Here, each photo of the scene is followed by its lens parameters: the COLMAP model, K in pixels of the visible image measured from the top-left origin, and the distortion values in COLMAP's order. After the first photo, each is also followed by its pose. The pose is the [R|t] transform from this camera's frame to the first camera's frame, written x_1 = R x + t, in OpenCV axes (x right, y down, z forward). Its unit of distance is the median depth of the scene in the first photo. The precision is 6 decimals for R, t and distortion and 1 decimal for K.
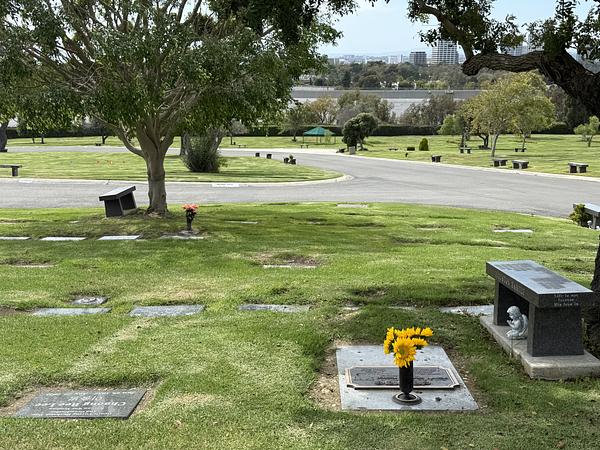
lens RADIAL K [[685.1, 0, 300.0], [0, 685.1, 225.0], [0, 0, 1]] dist [0.201884, -0.456990]
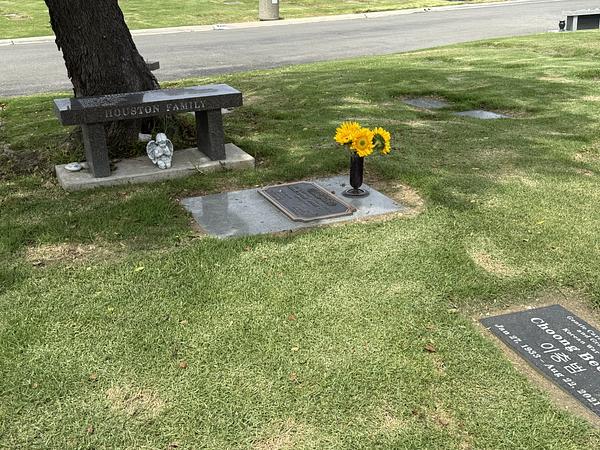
lens RADIAL K [[685.1, 0, 300.0], [0, 685.1, 225.0], [0, 0, 1]] dist [0.201884, -0.456990]
pose [[-0.401413, -0.308297, 0.862450, -0.037966], [0.145920, 0.908091, 0.392528, -0.006794], [-0.904199, 0.283415, -0.319533, 0.073755]]
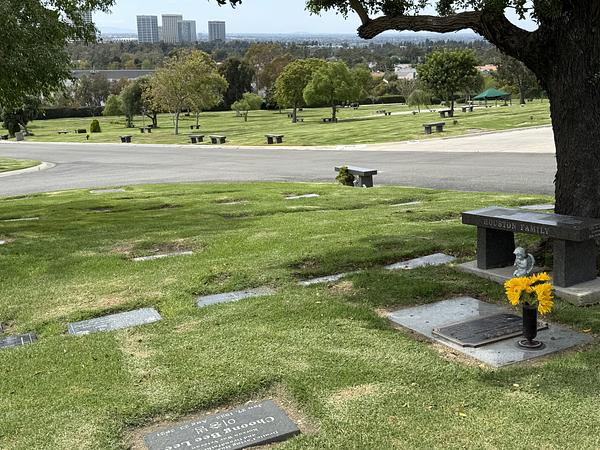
lens RADIAL K [[685.1, 0, 300.0], [0, 685.1, 225.0], [0, 0, 1]] dist [0.201884, -0.456990]
pose [[0.881078, -0.125510, 0.456014, -0.030324], [0.113138, 0.992086, 0.054458, -0.000942], [-0.459240, 0.003611, 0.888305, 0.012576]]
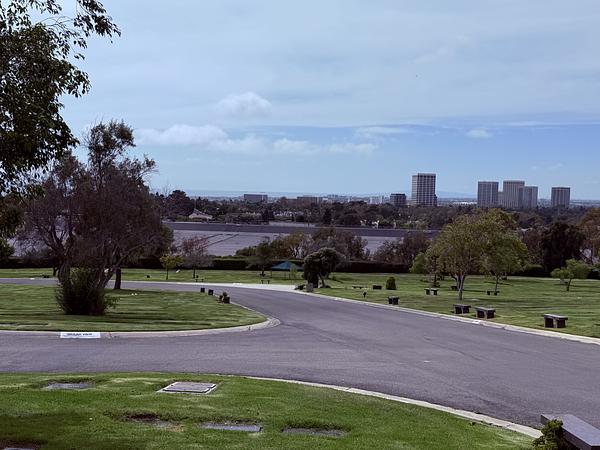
lens RADIAL K [[685.1, 0, 300.0], [0, 685.1, 225.0], [0, 0, 1]] dist [0.201884, -0.456990]
pose [[0.999436, 0.024859, 0.022594, 0.037116], [-0.020007, 0.980776, -0.194110, -0.012122], [-0.026985, 0.193548, 0.980720, 0.088203]]
